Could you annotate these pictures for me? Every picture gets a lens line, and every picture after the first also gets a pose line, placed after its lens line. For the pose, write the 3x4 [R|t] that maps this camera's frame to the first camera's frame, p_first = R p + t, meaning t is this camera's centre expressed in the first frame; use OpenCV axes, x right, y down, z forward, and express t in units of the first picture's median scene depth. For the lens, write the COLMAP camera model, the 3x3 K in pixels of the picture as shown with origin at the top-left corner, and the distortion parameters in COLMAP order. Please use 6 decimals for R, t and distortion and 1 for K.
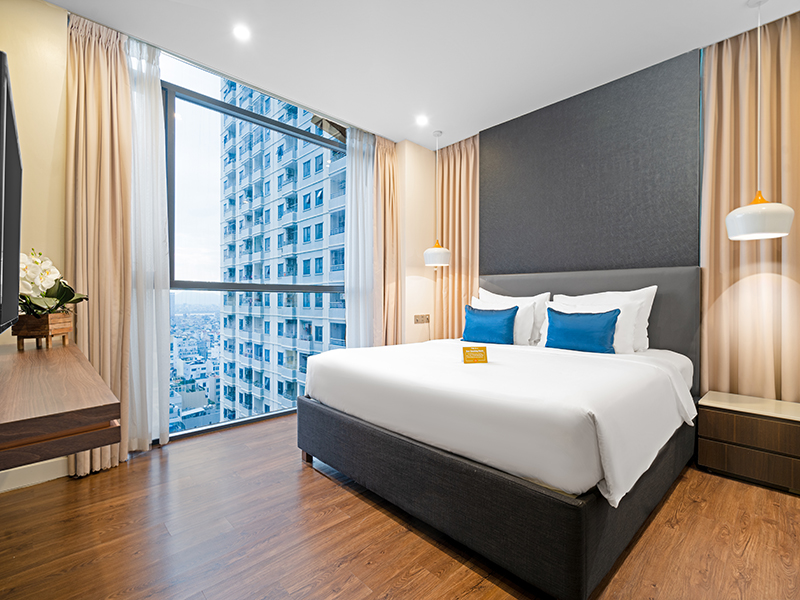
lens RADIAL K [[365.8, 0, 400.5], [0, 365.8, 301.1], [0, 0, 1]] dist [-0.001576, 0.000526]
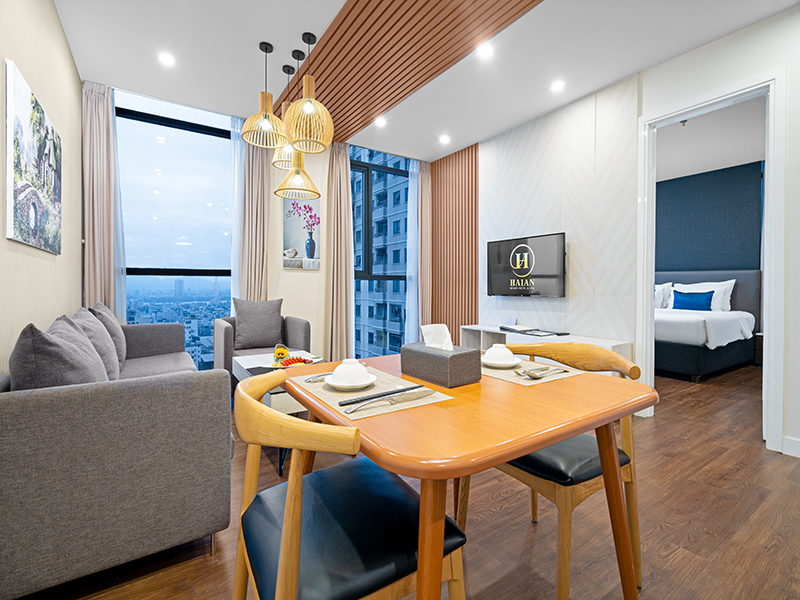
lens RADIAL K [[365.8, 0, 393.7], [0, 365.8, 293.3], [0, 0, 1]] dist [-0.001576, 0.000526]
pose [[0.983860, 0.006506, -0.178822, -0.061809], [-0.003675, 0.999863, 0.016154, 0.000722], [0.178902, -0.015236, 0.983749, -0.103098]]
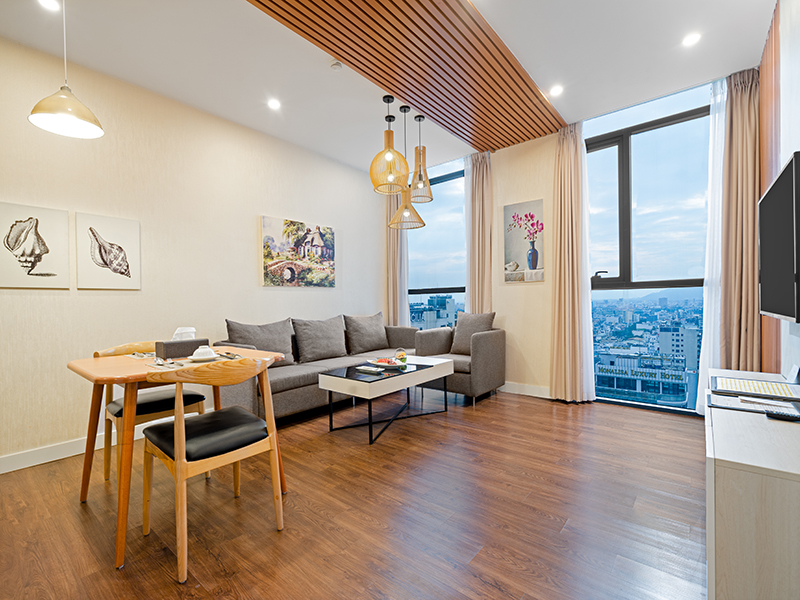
lens RADIAL K [[365.8, 0, 395.5], [0, 365.8, 305.2], [0, 0, 1]] dist [-0.001576, 0.000526]
pose [[0.108797, 0.011293, -0.994000, 0.509589], [0.012868, 0.999836, 0.012767, -0.004394], [0.993981, -0.014180, 0.108634, 0.482011]]
